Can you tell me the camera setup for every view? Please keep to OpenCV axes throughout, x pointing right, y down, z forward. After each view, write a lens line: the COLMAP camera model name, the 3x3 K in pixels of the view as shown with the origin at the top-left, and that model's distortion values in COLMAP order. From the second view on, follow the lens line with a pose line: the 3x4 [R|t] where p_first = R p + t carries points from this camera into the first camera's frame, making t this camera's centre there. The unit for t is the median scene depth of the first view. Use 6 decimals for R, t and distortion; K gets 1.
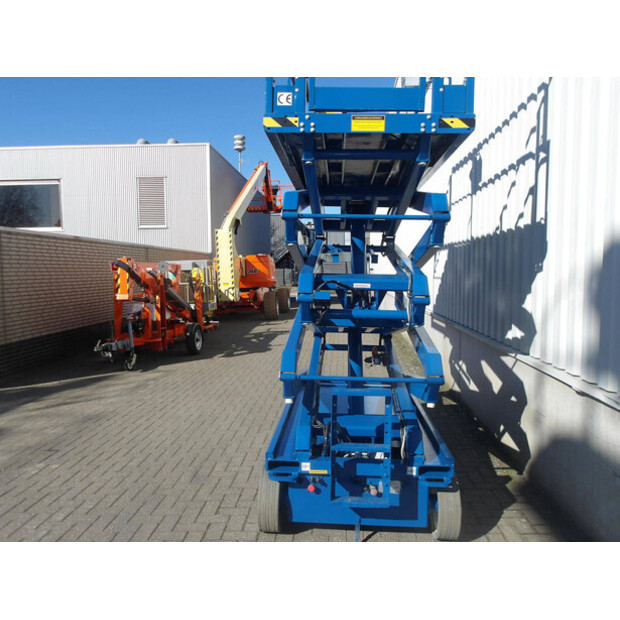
lens RADIAL K [[512.0, 0, 310.4], [0, 512.0, 309.9], [0, 0, 1]] dist [0.016073, -0.004355]
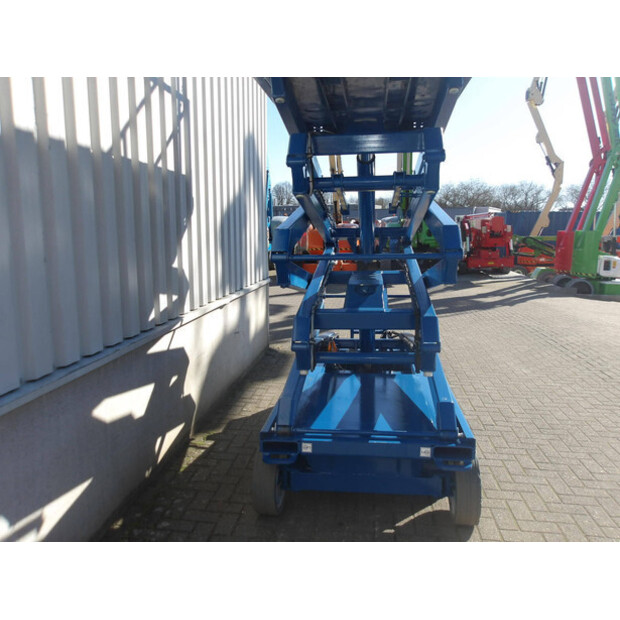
lens RADIAL K [[539.9, 0, 308.2], [0, 539.9, 308.7], [0, 0, 1]] dist [0.009519, 0.000938]
pose [[-0.998441, 0.001223, 0.055795, 0.135303], [0.013228, 0.976458, 0.215301, -0.136021], [-0.054218, 0.215704, -0.974952, 1.944564]]
